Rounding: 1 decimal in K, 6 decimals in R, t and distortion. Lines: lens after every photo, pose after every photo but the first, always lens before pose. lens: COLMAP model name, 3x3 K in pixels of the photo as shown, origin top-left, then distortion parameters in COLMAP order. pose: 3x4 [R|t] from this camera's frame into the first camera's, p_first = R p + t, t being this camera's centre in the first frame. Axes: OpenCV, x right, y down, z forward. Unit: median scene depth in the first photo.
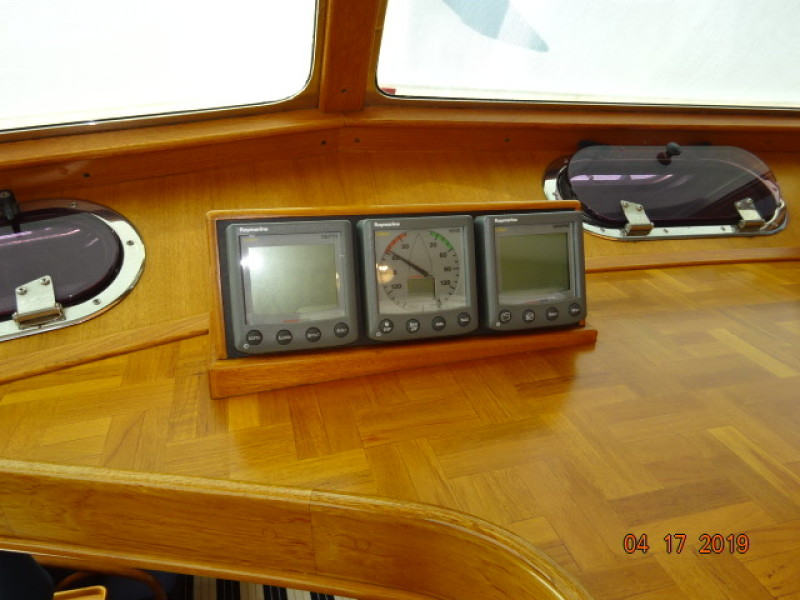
lens RADIAL K [[595.2, 0, 402.7], [0, 595.2, 302.3], [0, 0, 1]] dist [0.003053, 0.004447]
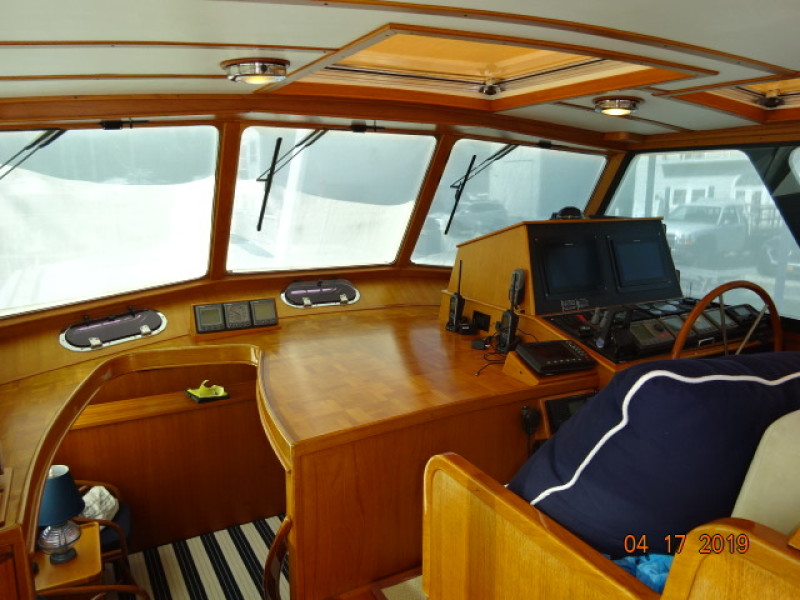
lens RADIAL K [[595.2, 0, 402.7], [0, 595.2, 302.3], [0, 0, 1]] dist [0.003053, 0.004447]
pose [[0.972356, -0.080616, 0.219148, 0.209101], [0.123600, 0.973947, -0.190133, 0.695542], [-0.198110, 0.211964, 0.956987, -2.873541]]
